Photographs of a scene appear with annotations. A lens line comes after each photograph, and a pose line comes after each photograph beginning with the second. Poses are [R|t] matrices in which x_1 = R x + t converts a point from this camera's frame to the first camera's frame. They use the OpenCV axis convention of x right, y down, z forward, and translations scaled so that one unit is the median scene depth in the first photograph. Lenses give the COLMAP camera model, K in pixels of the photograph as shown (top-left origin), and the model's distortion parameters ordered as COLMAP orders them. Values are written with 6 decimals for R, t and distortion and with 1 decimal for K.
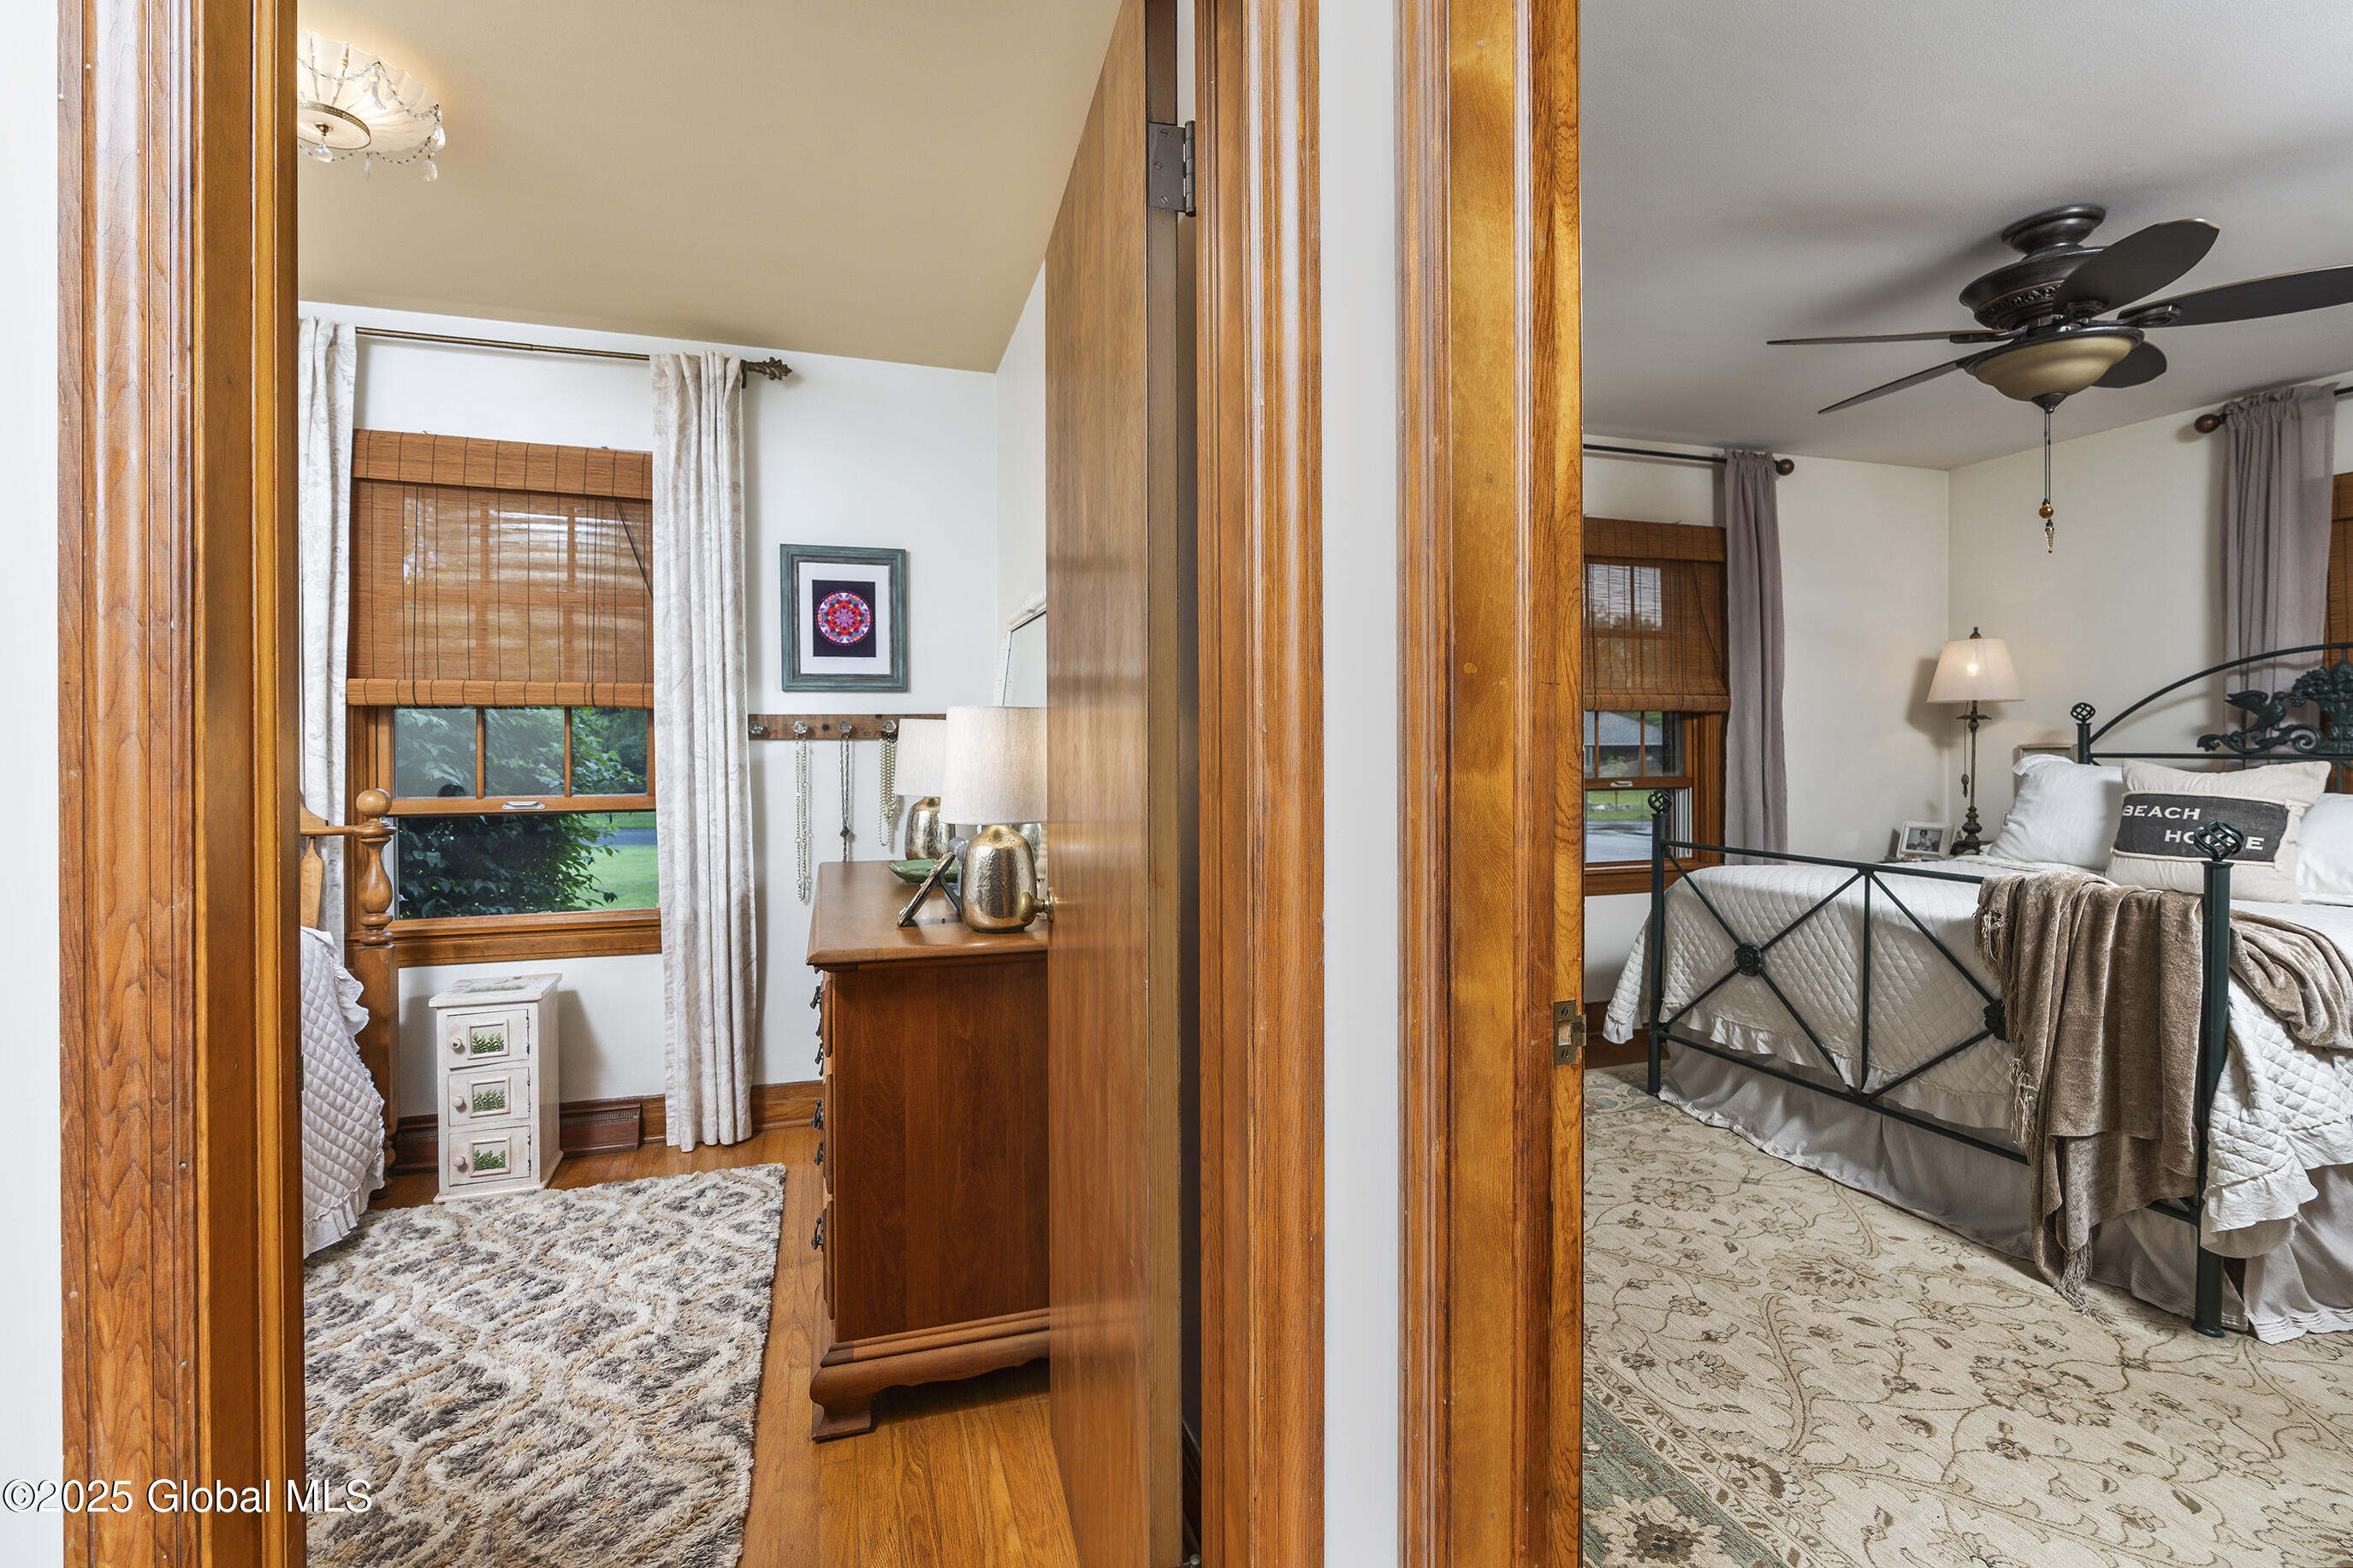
lens RADIAL K [[1053.6, 0, 1174.9], [0, 1053.6, 758.2], [0, 0, 1]] dist [-0.011978, 0.001415]
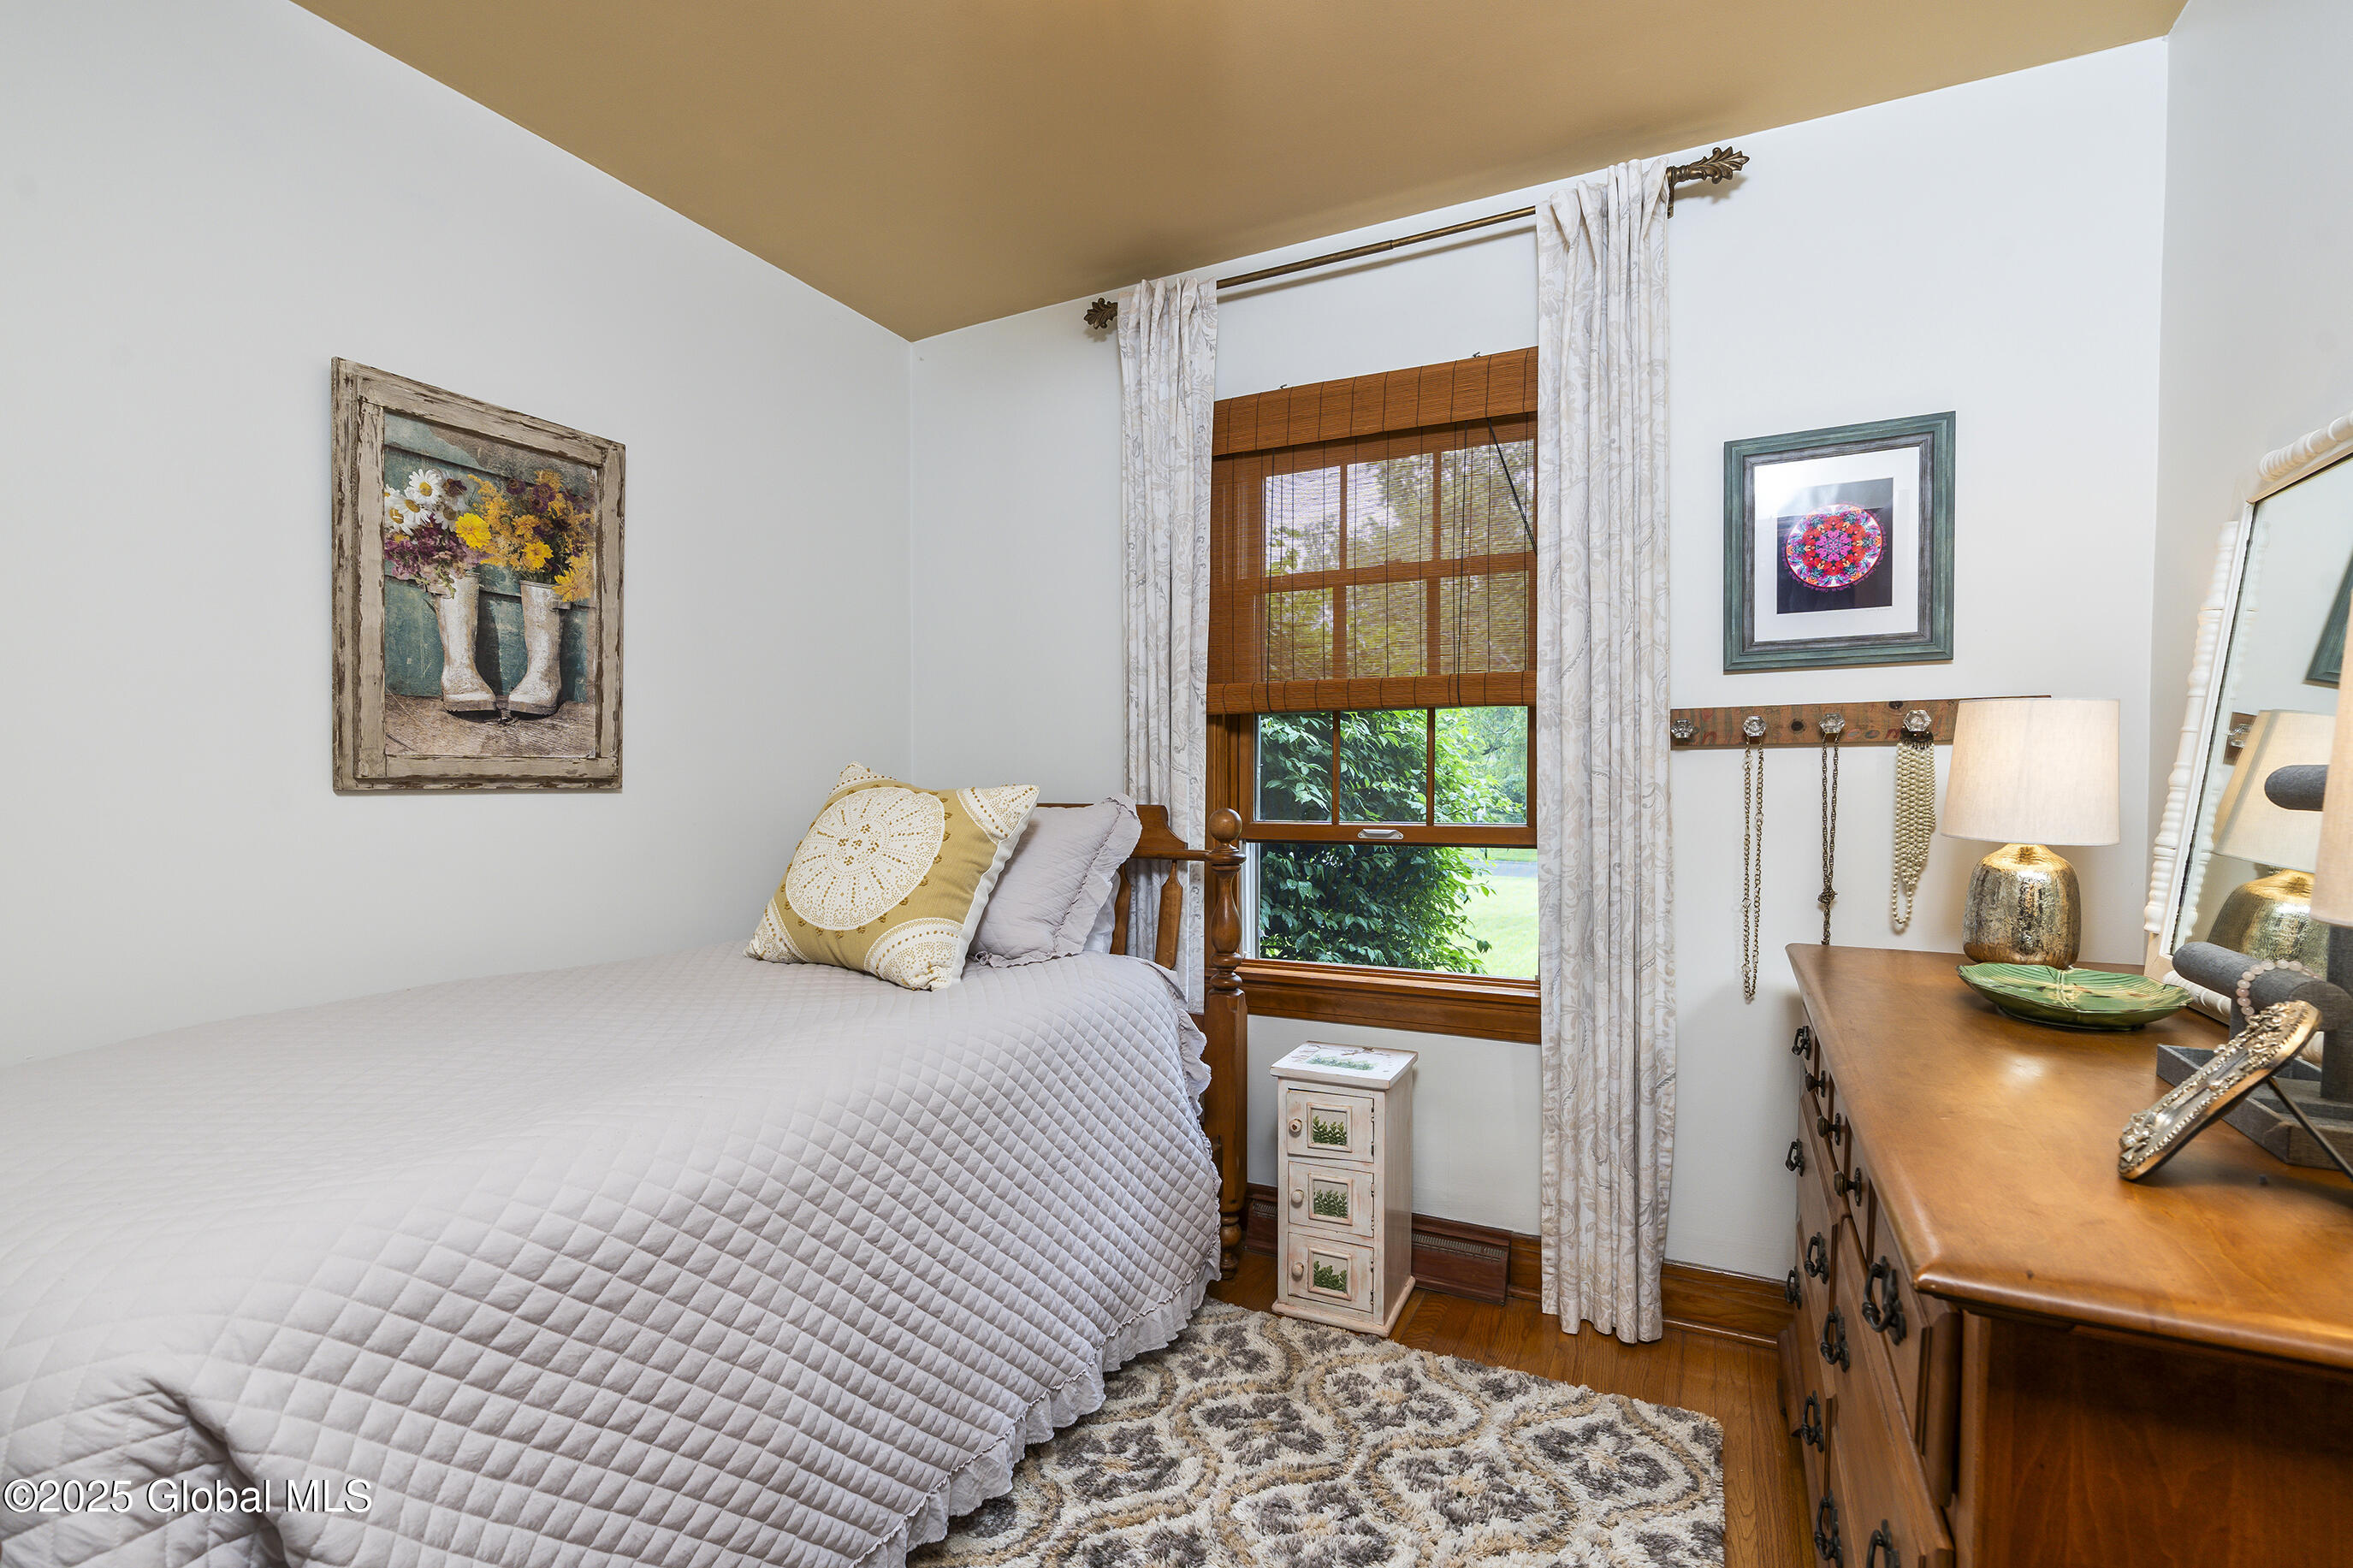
lens RADIAL K [[1076.9, 0, 1180.0], [0, 1076.9, 809.6], [0, 0, 1]] dist [-0.001693, 0.000139]
pose [[0.710413, 0.019958, -0.703501, -0.166175], [-0.010293, 0.999786, 0.017969, 0.014765], [0.703709, -0.005524, 0.710467, 0.339501]]
